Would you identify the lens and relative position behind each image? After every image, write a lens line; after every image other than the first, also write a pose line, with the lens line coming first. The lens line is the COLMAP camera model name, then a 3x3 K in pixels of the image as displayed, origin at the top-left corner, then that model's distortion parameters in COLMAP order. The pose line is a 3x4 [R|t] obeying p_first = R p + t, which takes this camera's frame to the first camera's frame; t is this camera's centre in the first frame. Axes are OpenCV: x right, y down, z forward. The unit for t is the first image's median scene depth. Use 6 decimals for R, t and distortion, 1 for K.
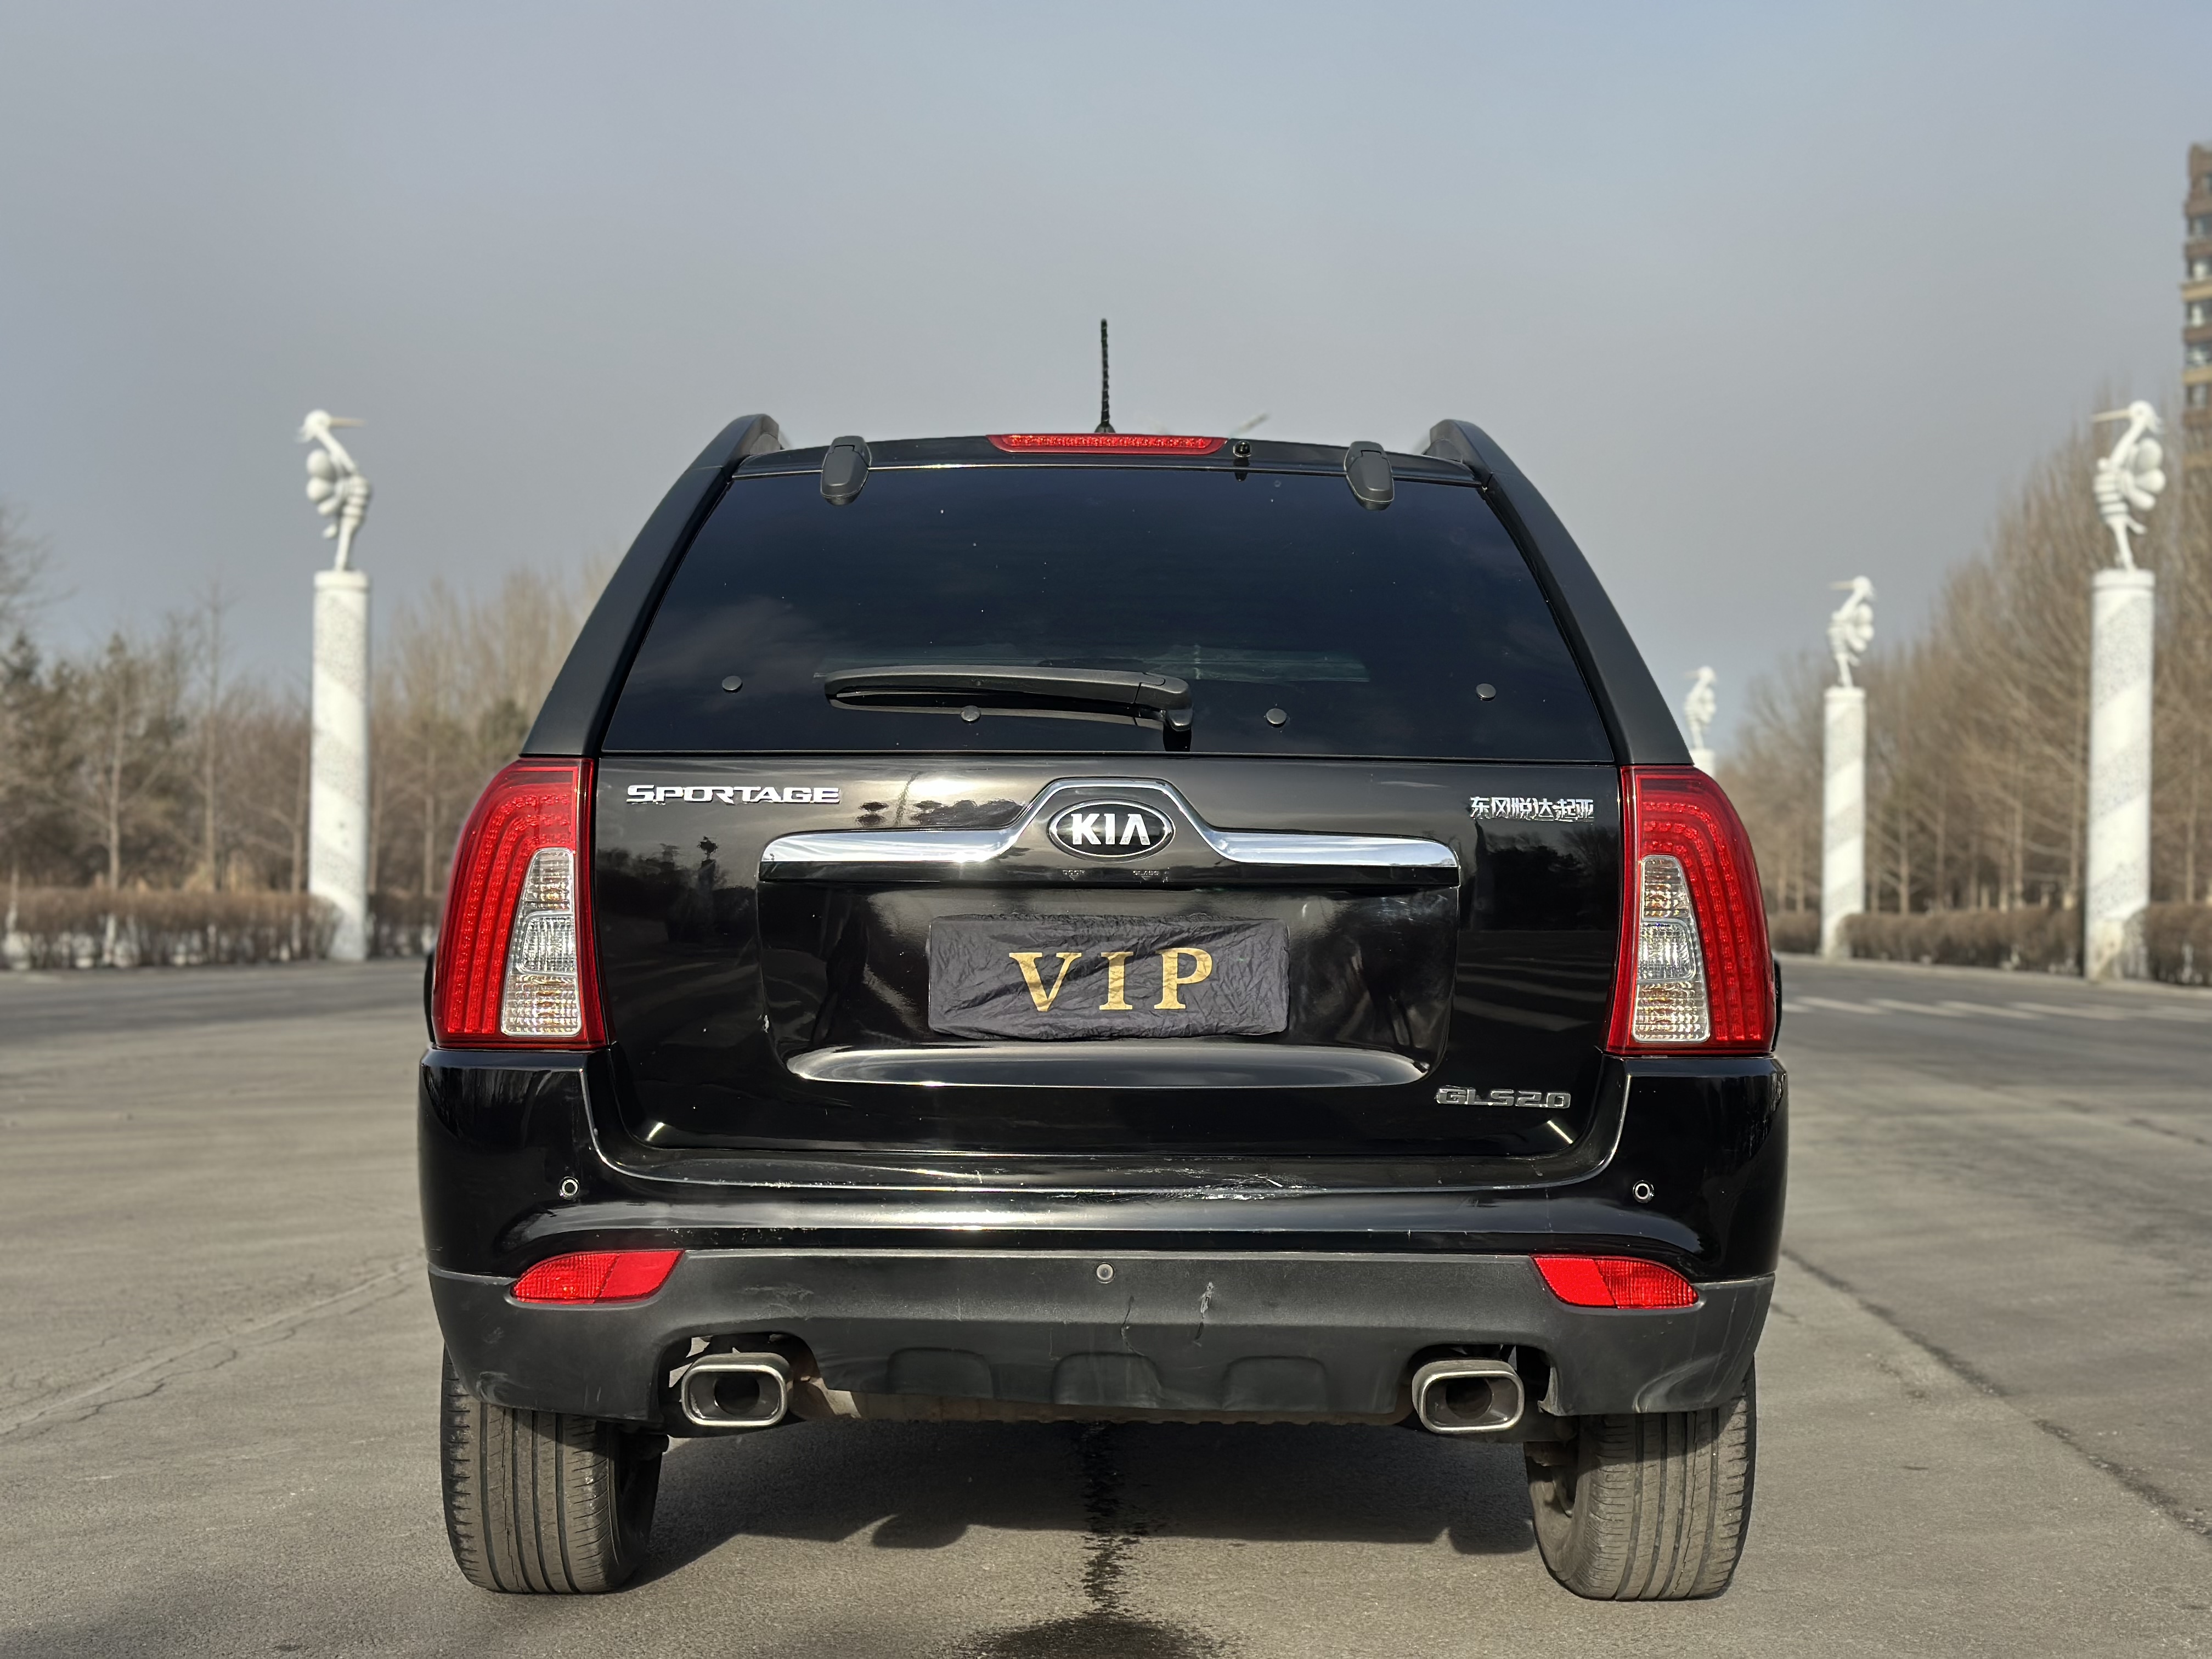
lens RADIAL K [[2911.3, 0, 1093.7], [0, 2911.3, 831.6], [0, 0, 1]] dist [0.137225, -0.016599]
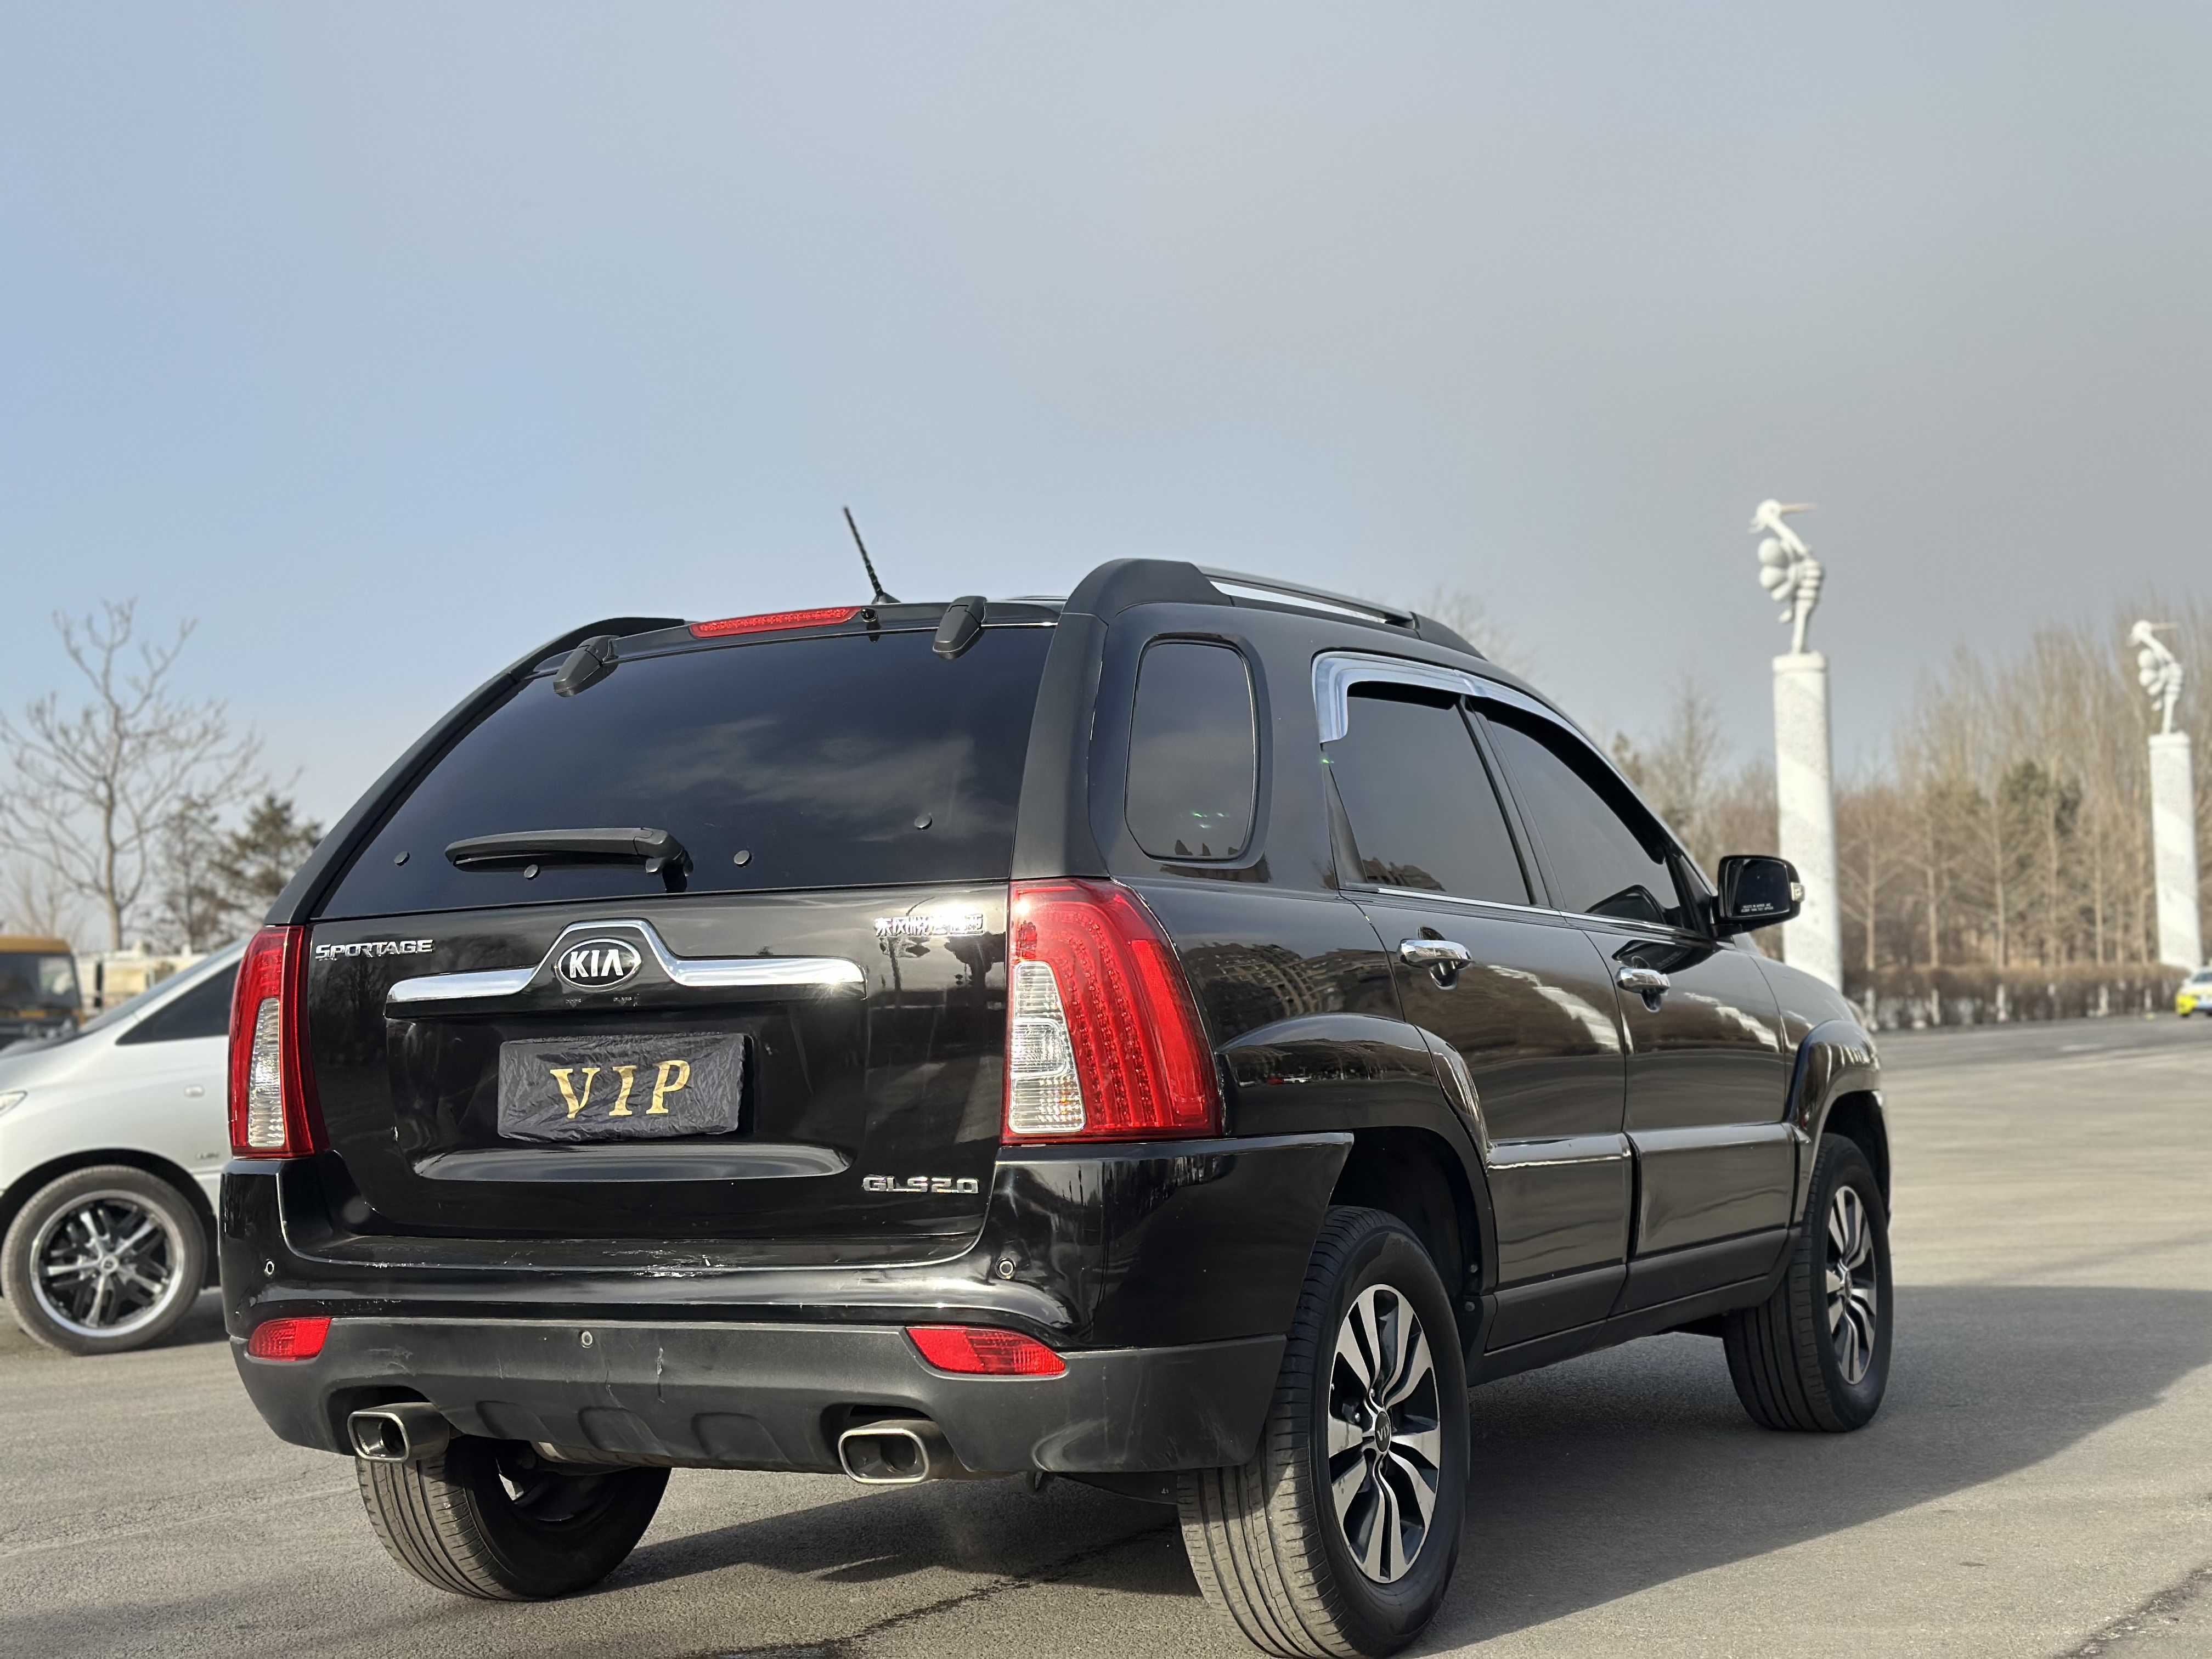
lens RADIAL K [[2911.3, 0, 1093.7], [0, 2911.3, 831.6], [0, 0, 1]] dist [0.137225, -0.016599]
pose [[0.878641, -0.068286, -0.472576, 0.742272], [0.055965, 0.997627, -0.040100, 0.004674], [0.474193, 0.008785, 0.880377, 0.045042]]
